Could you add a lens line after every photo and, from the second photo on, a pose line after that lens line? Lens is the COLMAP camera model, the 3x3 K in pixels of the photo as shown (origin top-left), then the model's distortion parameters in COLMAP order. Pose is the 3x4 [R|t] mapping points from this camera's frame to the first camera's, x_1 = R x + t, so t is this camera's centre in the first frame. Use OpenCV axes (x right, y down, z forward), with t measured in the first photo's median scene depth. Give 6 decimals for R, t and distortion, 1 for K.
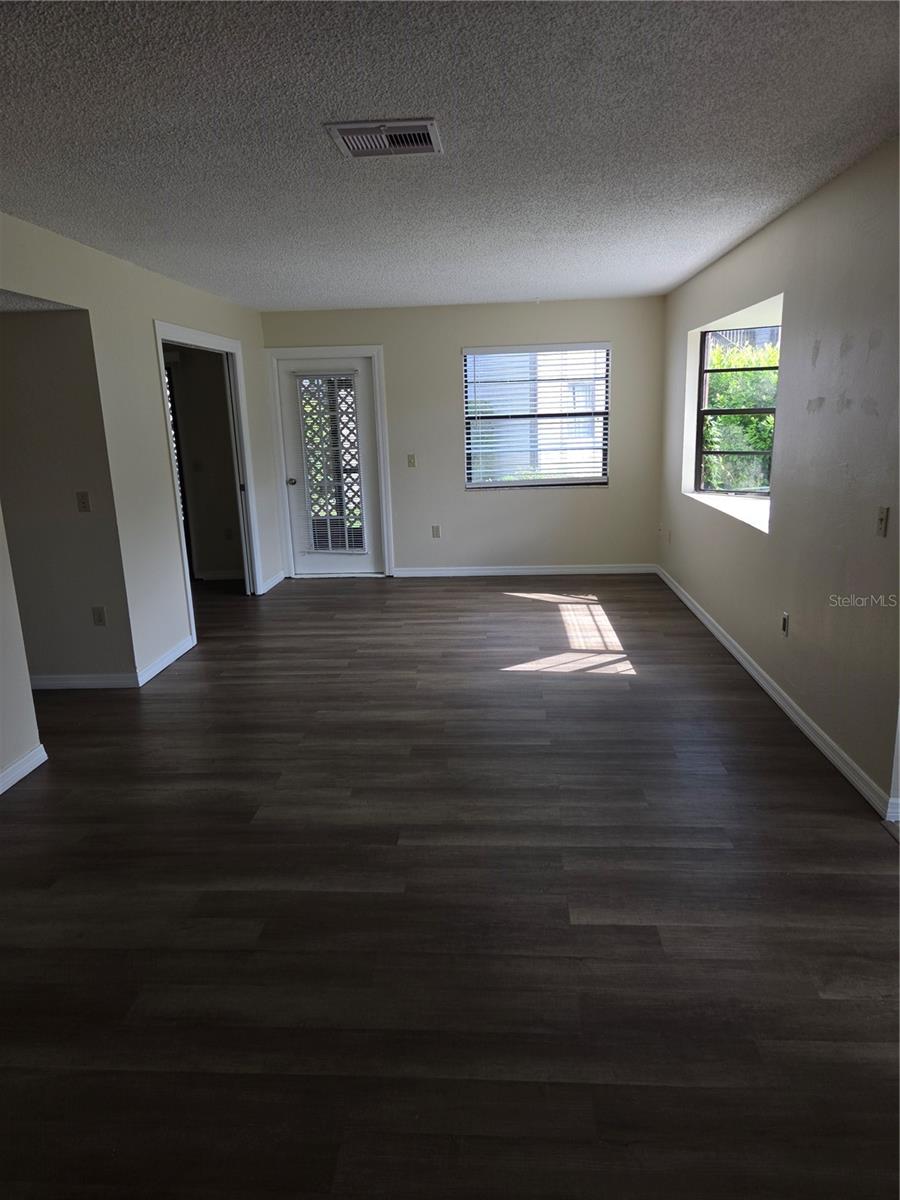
lens RADIAL K [[794.0, 0, 449.9], [0, 794.0, 601.4], [0, 0, 1]] dist [-0.001394, -0.000705]
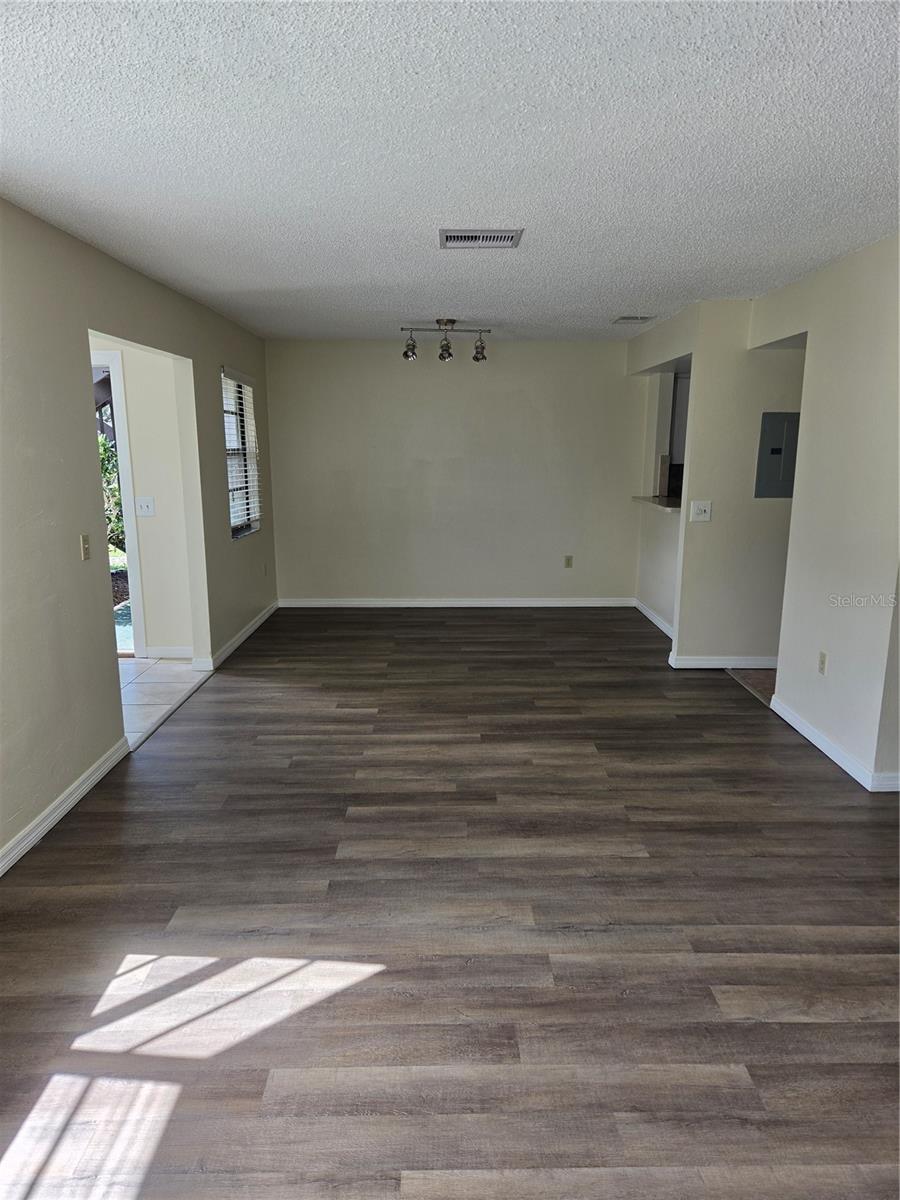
lens RADIAL K [[794.0, 0, 451.9], [0, 794.0, 601.8], [0, 0, 1]] dist [-0.001394, -0.000705]
pose [[-0.997204, 0.039637, -0.063350, 0.048116], [0.009088, 0.905769, 0.423673, -0.371072], [0.074174, 0.421913, -0.903597, 1.510802]]
